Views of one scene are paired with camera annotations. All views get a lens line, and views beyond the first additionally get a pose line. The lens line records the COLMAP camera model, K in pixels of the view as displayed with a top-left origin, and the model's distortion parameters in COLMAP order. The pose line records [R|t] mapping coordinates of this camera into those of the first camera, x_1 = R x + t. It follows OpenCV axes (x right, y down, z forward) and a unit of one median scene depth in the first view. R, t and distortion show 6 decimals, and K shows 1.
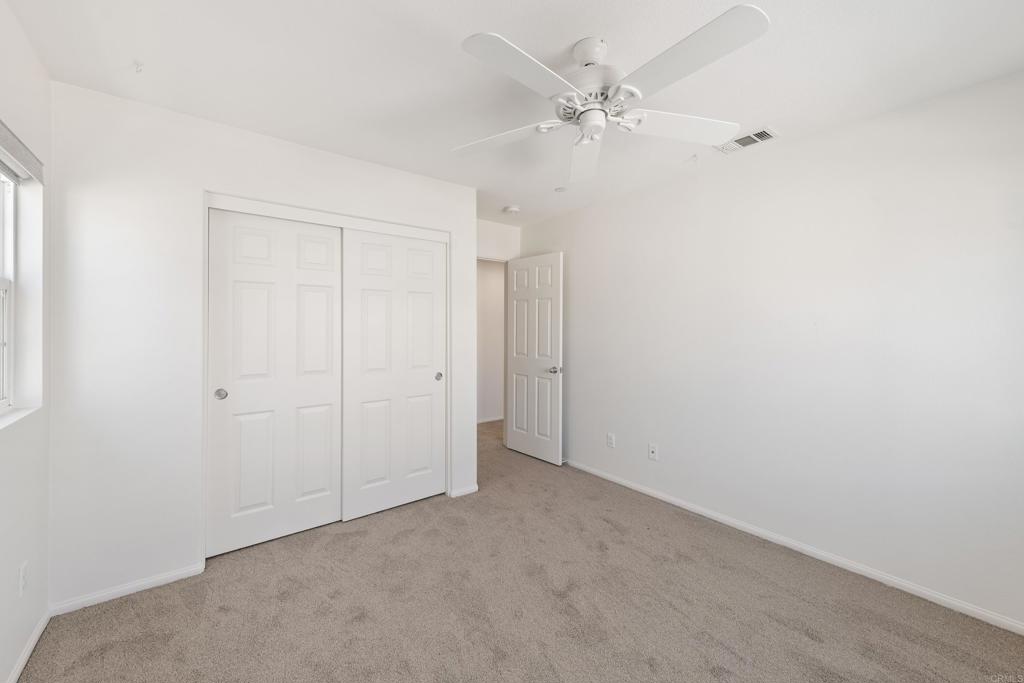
lens RADIAL K [[406.2, 0, 517.7], [0, 406.2, 330.4], [0, 0, 1]] dist [0.010740, -0.000310]
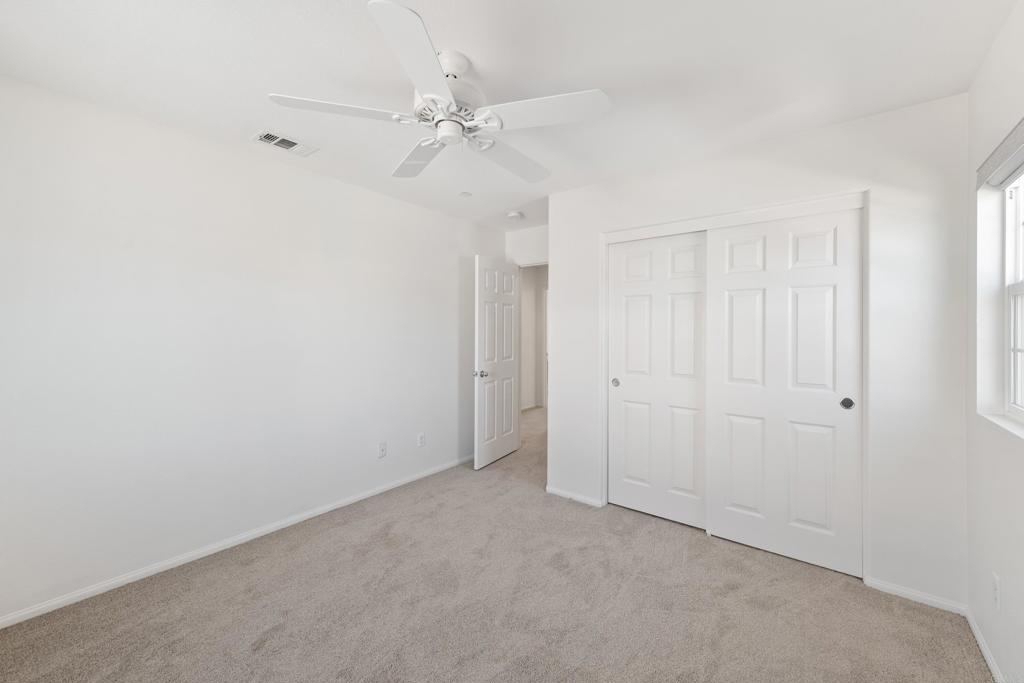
lens RADIAL K [[406.2, 0, 517.7], [0, 406.2, 330.4], [0, 0, 1]] dist [0.010740, -0.000310]
pose [[0.221495, -0.011344, -0.975095, 0.419369], [-0.013501, 0.999801, -0.014698, 0.005269], [0.975068, 0.016420, 0.221298, 0.327372]]
